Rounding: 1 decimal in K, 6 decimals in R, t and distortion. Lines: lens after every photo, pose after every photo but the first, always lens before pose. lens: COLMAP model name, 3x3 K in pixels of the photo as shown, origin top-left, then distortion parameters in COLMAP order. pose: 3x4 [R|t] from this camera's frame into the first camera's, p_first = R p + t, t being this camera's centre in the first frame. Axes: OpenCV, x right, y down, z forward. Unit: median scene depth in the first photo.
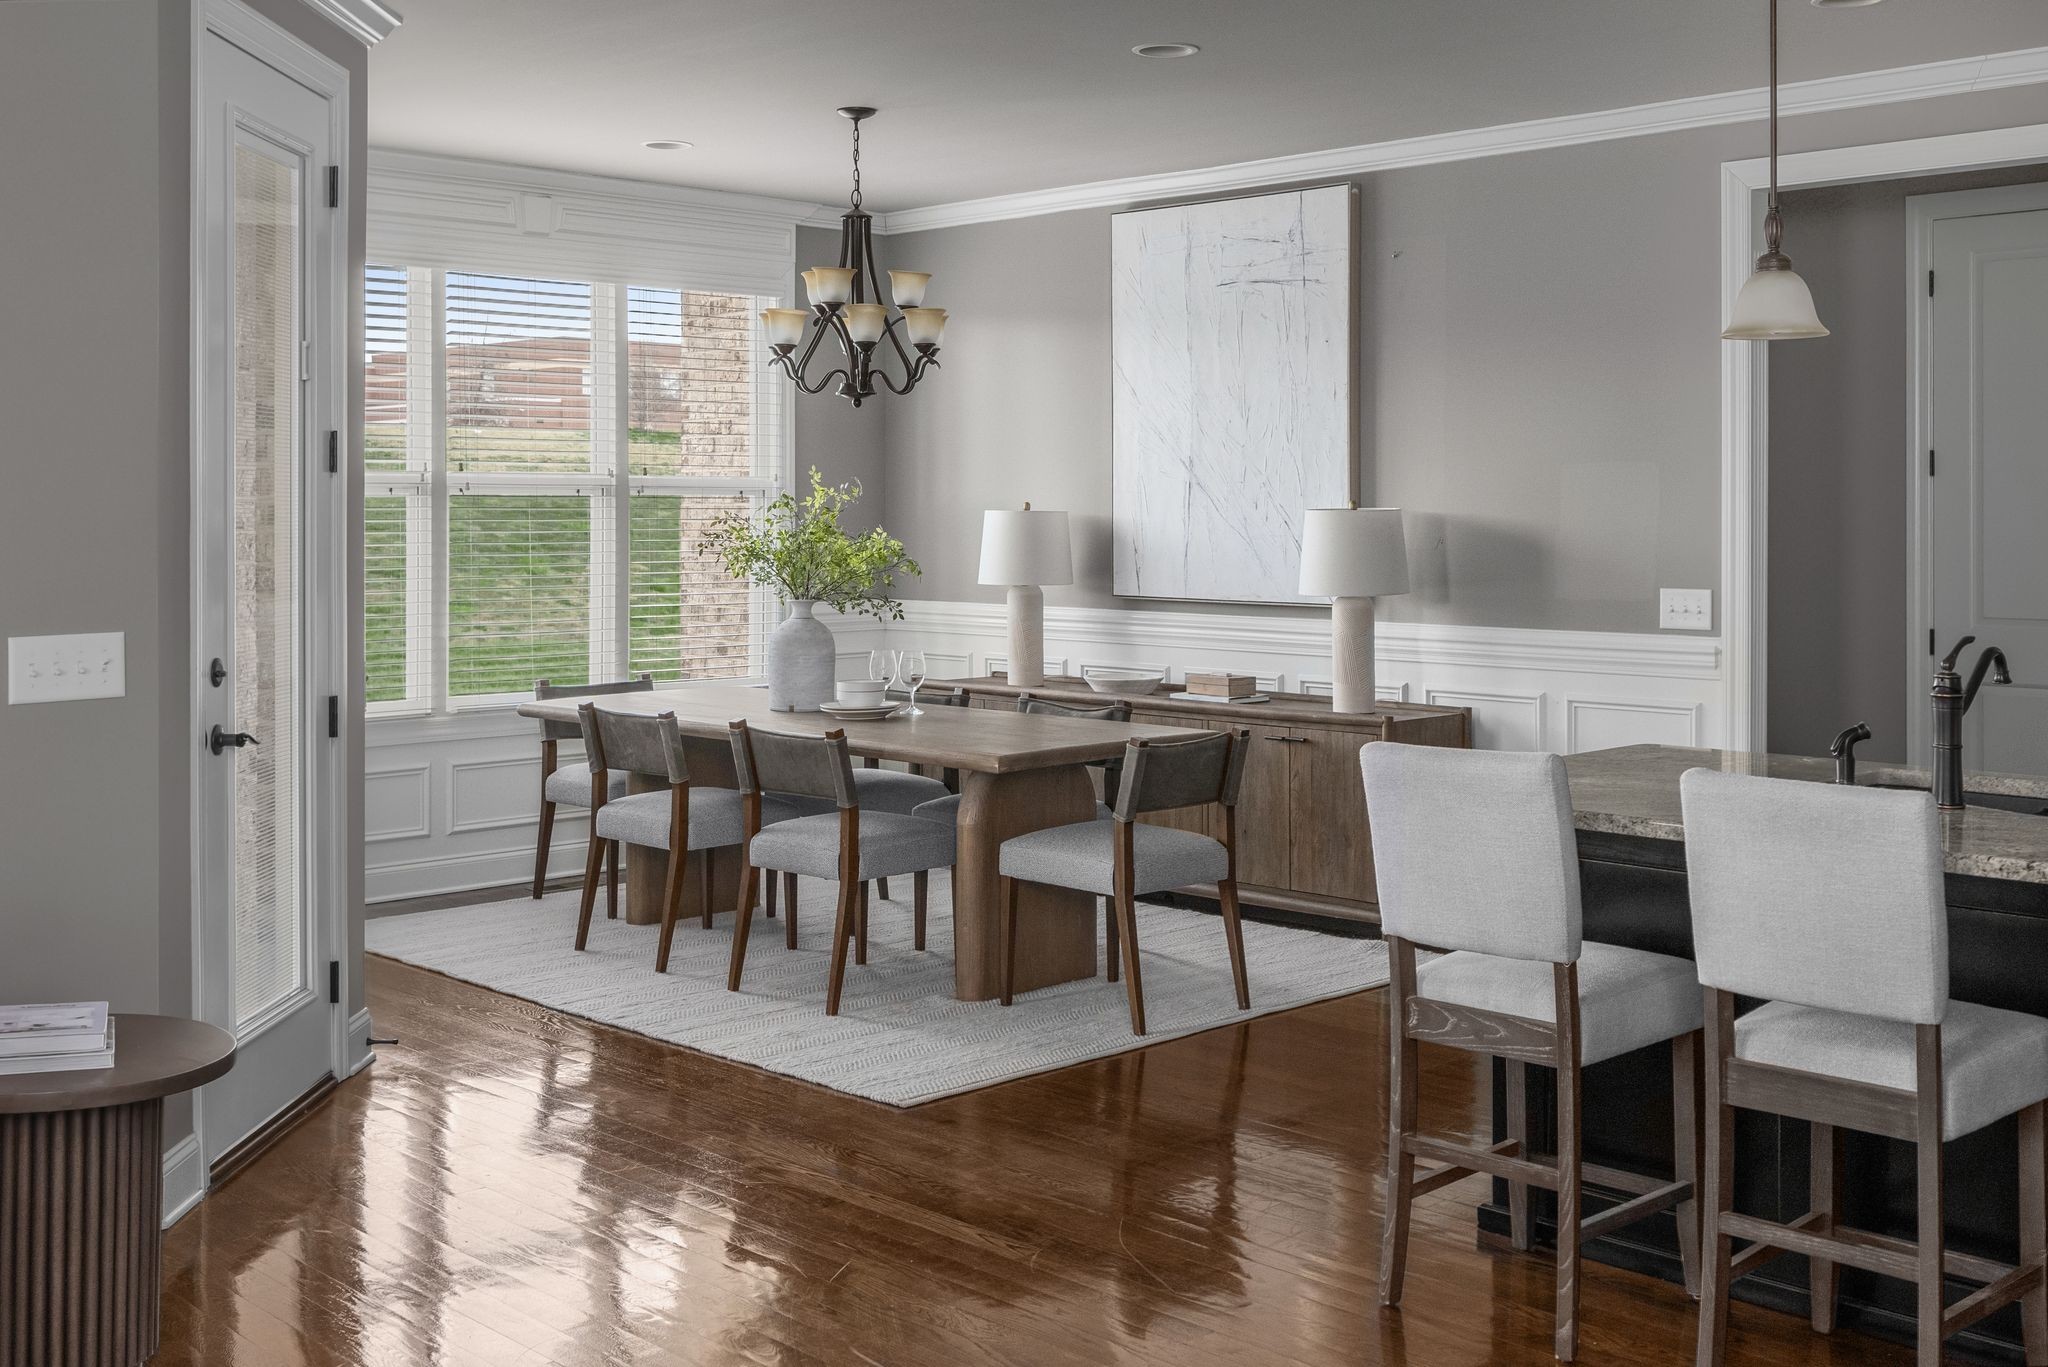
lens RADIAL K [[2191.4, 0, 1020.7], [0, 2191.4, 503.6], [0, 0, 1]] dist [-0.008883, -0.016317]
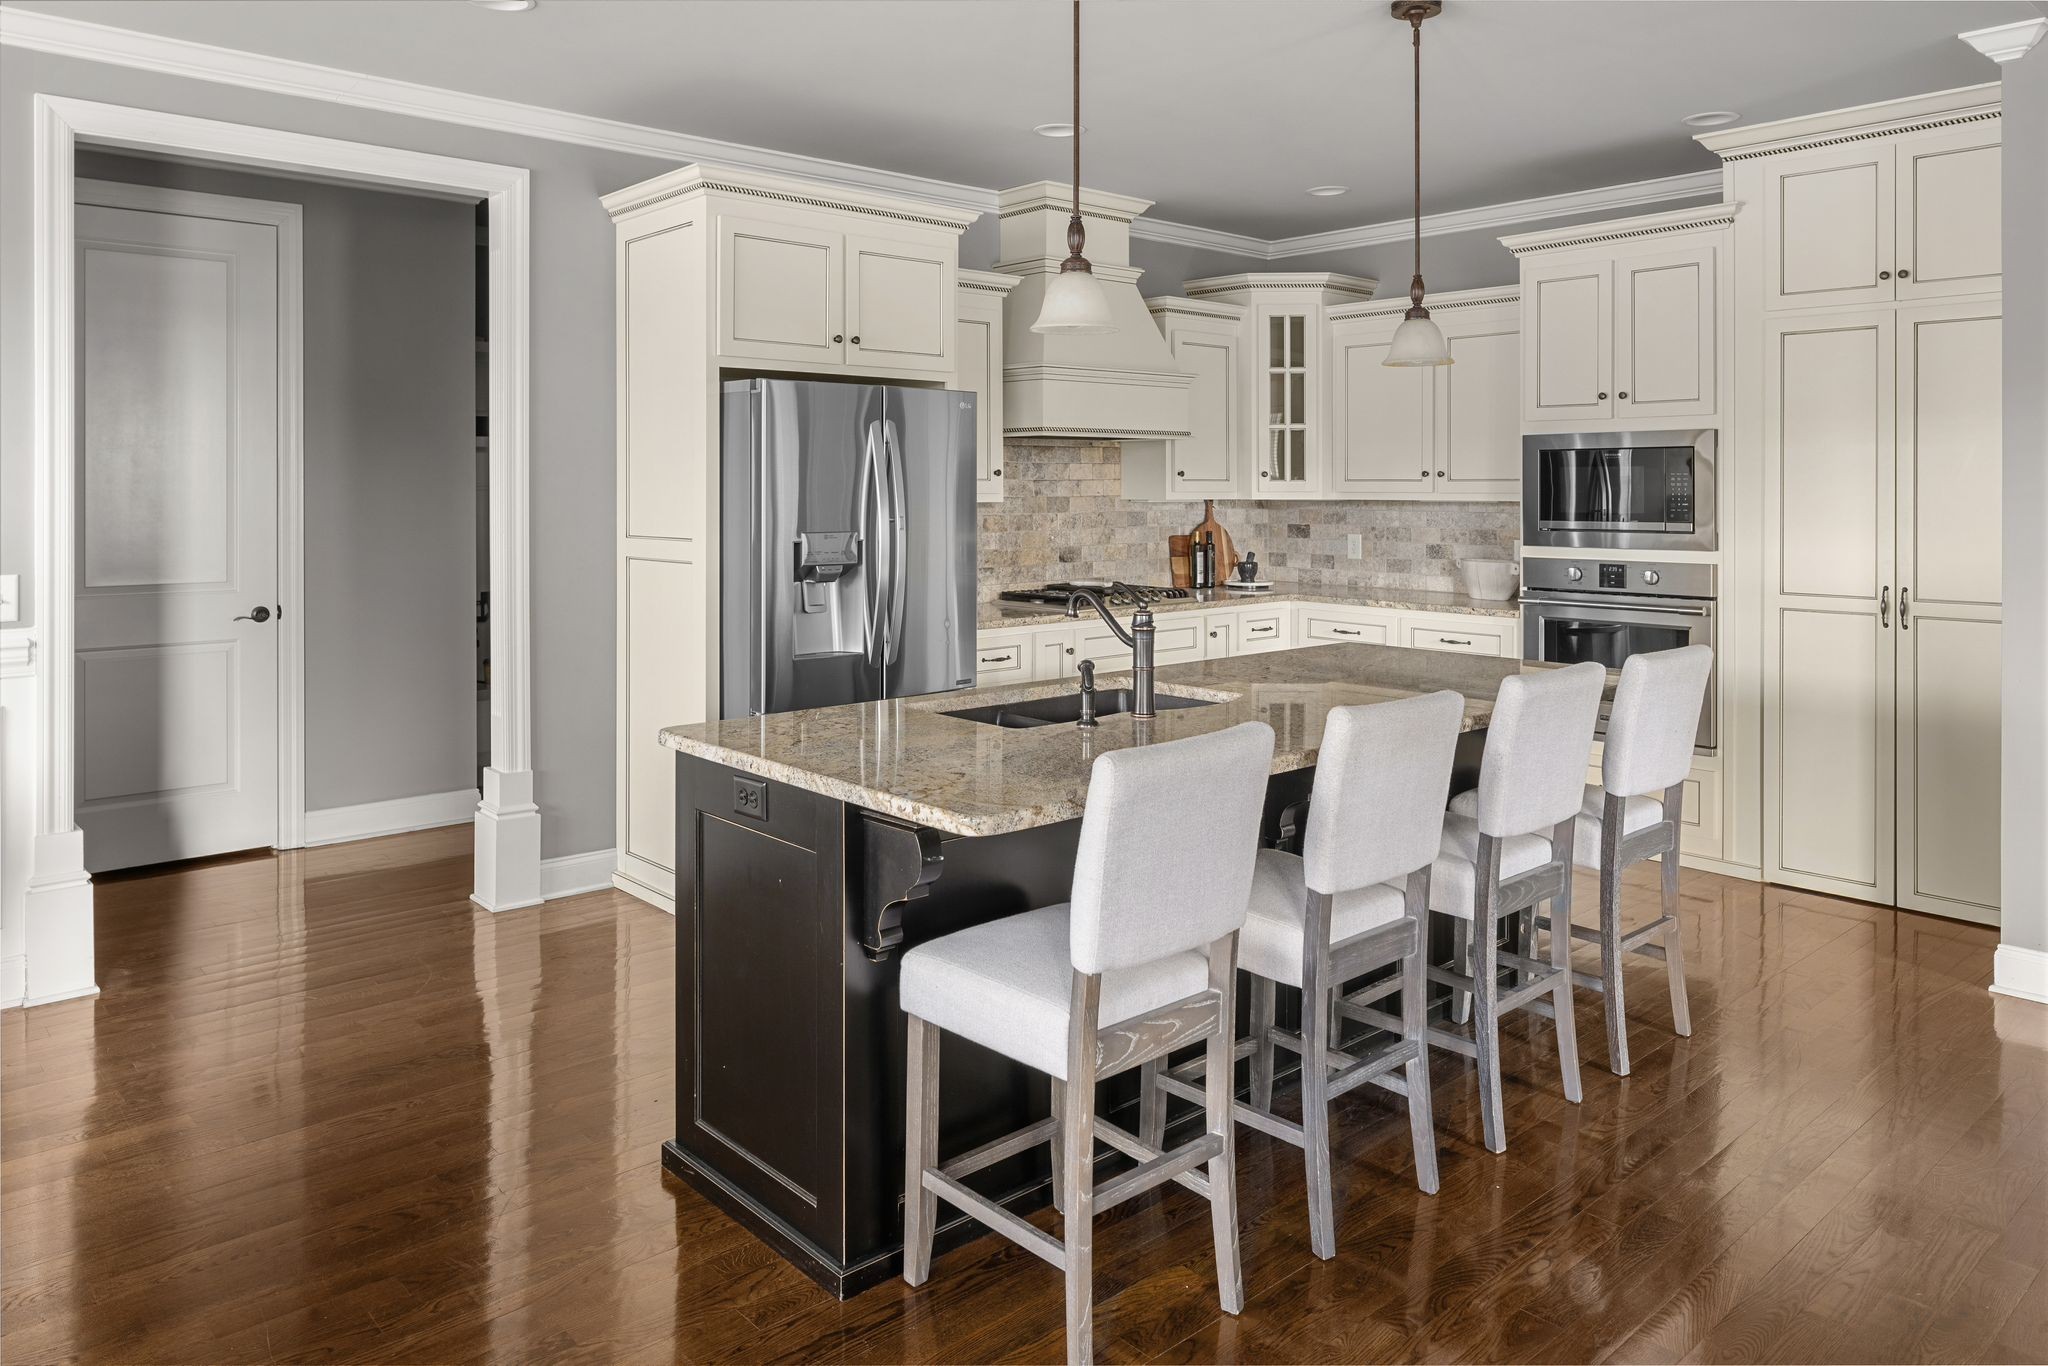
lens RADIAL K [[1376.4, 0, 1012.5], [0, 1376.4, 487.6], [0, 0, 1]] dist [-0.008219, 0.000470]
pose [[0.045632, 0.000682, 0.998958, -0.203041], [-0.003067, 0.999995, -0.000543, 0.003551], [-0.998954, -0.003039, 0.045634, 0.554488]]
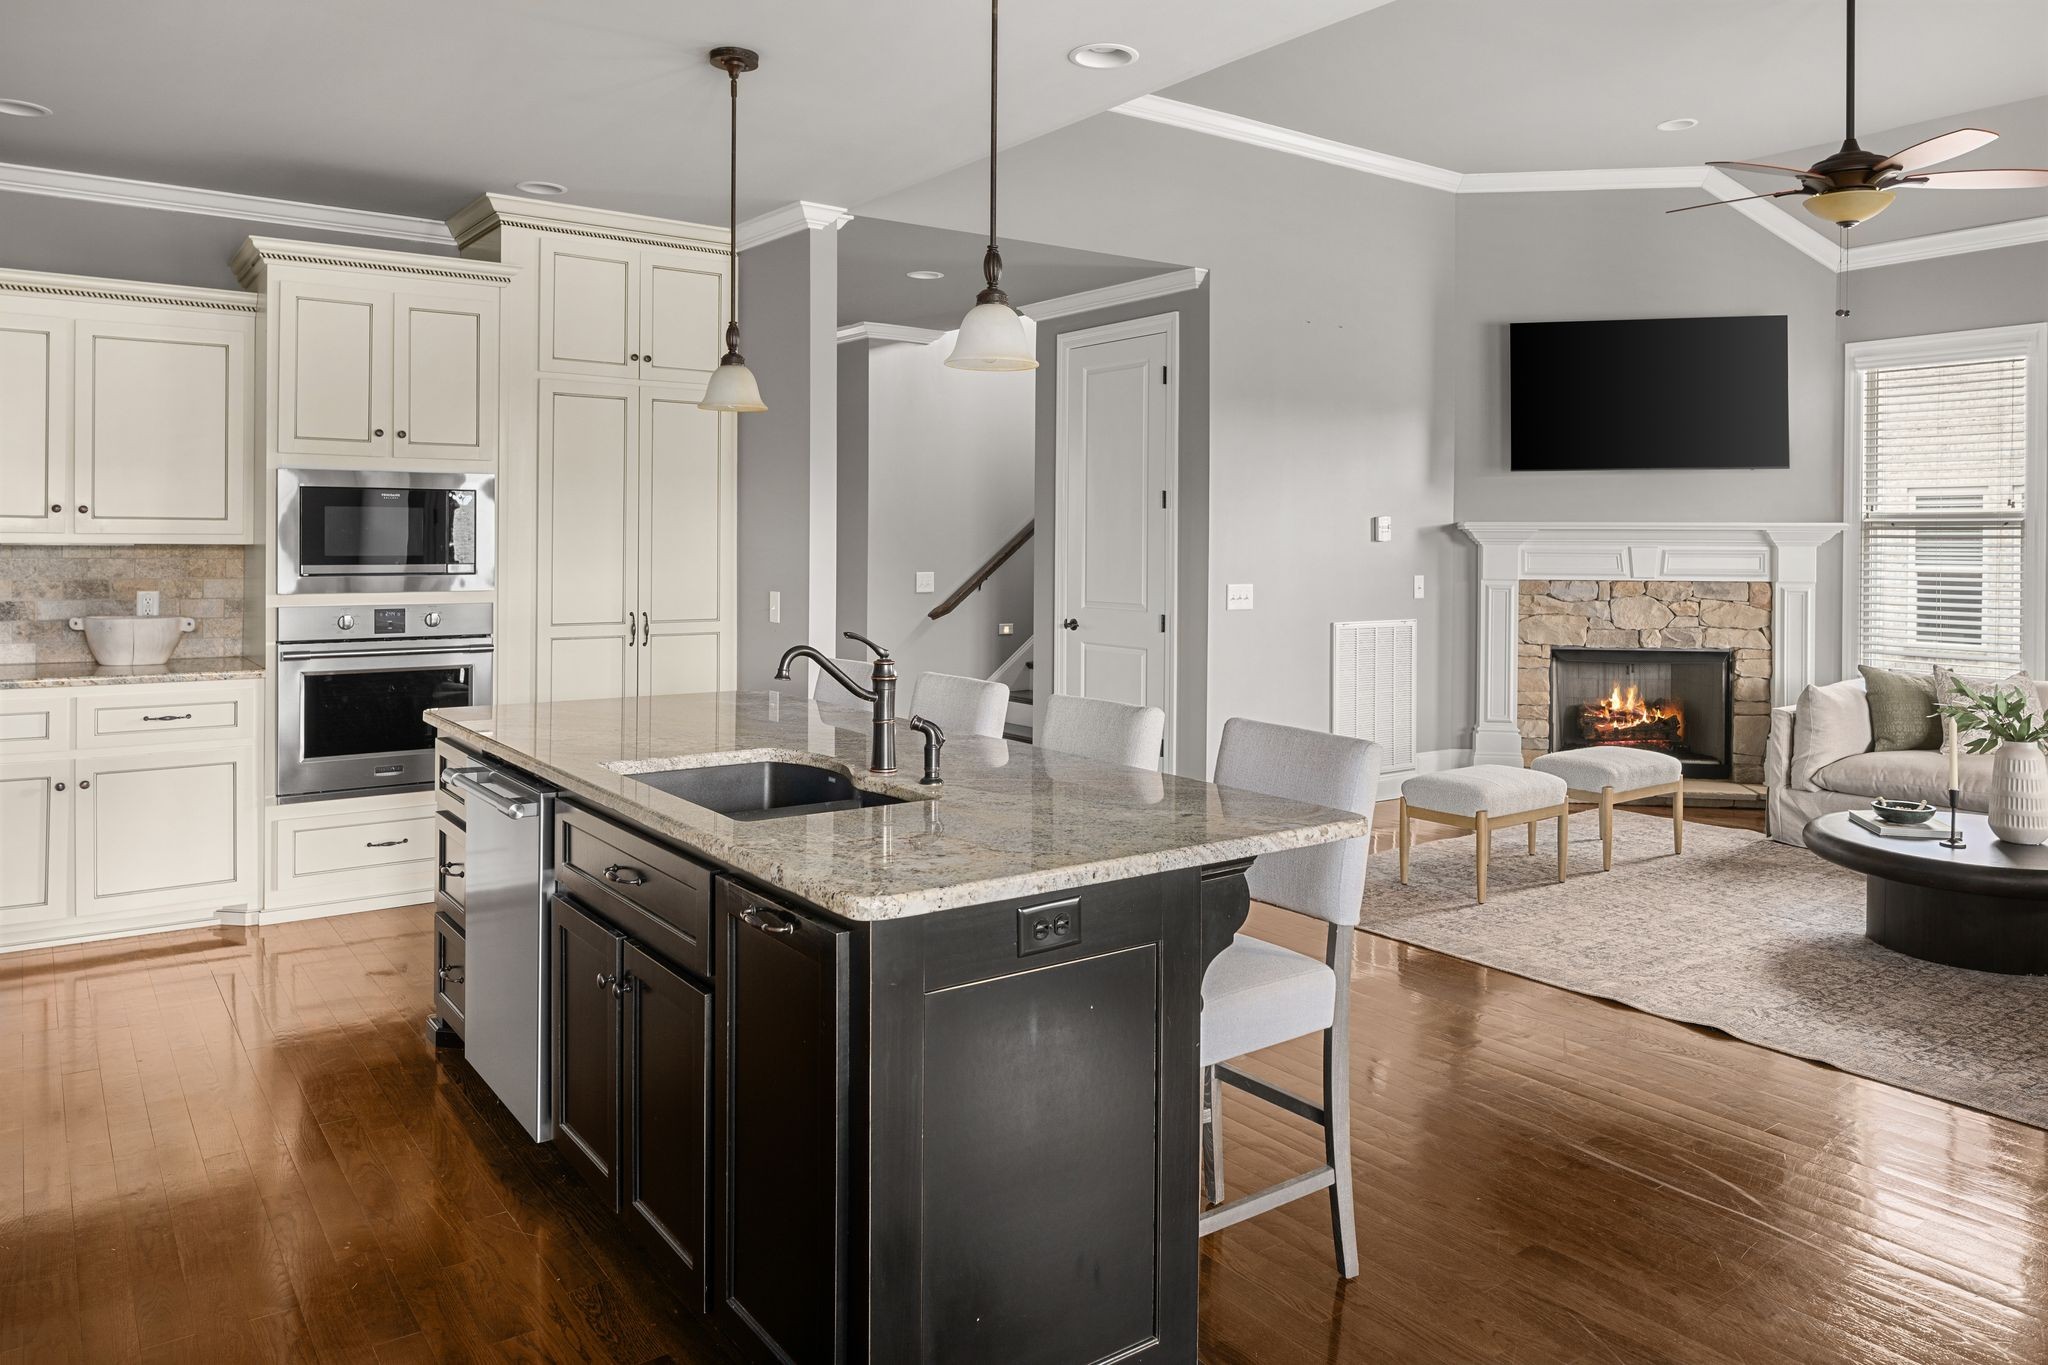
lens RADIAL K [[1385.9, 0, 1016.6], [0, 1385.9, 543.6], [0, 0, 1]] dist [-0.009347, 0.000887]
pose [[-0.989287, -0.007694, 0.145777, 0.130261], [-0.007654, 0.999970, 0.000835, 0.006593], [-0.145779, -0.000290, -0.989317, 0.931932]]
